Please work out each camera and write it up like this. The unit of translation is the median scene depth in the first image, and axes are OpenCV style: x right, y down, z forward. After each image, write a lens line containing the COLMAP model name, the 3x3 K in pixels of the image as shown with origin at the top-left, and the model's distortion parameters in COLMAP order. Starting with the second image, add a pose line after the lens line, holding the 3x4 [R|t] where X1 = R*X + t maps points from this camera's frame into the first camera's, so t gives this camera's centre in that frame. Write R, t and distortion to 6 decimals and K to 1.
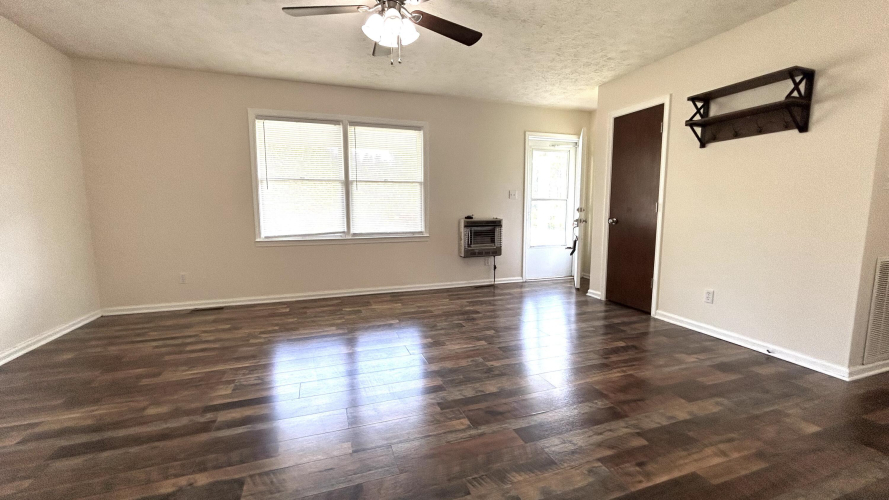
lens RADIAL K [[359.6, 0, 442.8], [0, 359.6, 250.3], [0, 0, 1]] dist [-0.000223, 0.000170]
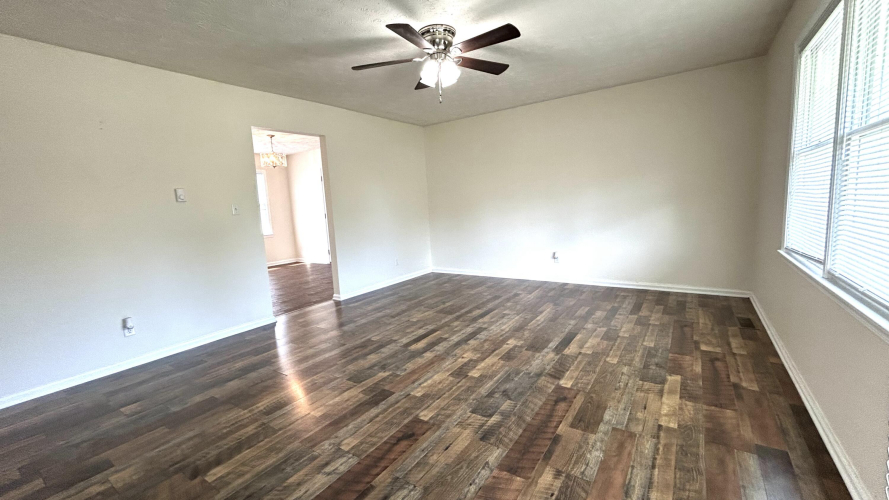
lens RADIAL K [[359.6, 0, 442.8], [0, 359.6, 250.3], [0, 0, 1]] dist [-0.000223, 0.000170]
pose [[-0.807682, 0.121327, -0.577000, 0.571370], [-0.011997, 0.975016, 0.221812, -0.268259], [0.589496, 0.186076, -0.786047, 1.884723]]
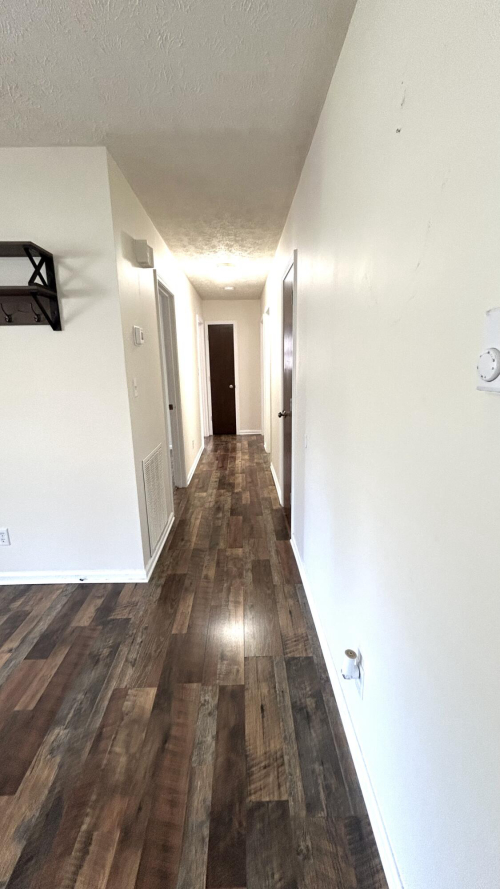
lens RADIAL K [[359.6, 0, 250.0], [0, 359.6, 444.5], [0, 0, 1]] dist [-0.000223, 0.000170]
pose [[0.308255, -0.220426, 0.925414, 0.311413], [0.130079, 0.973414, 0.188530, -0.168737], [-0.942368, 0.062262, 0.328733, 0.322142]]
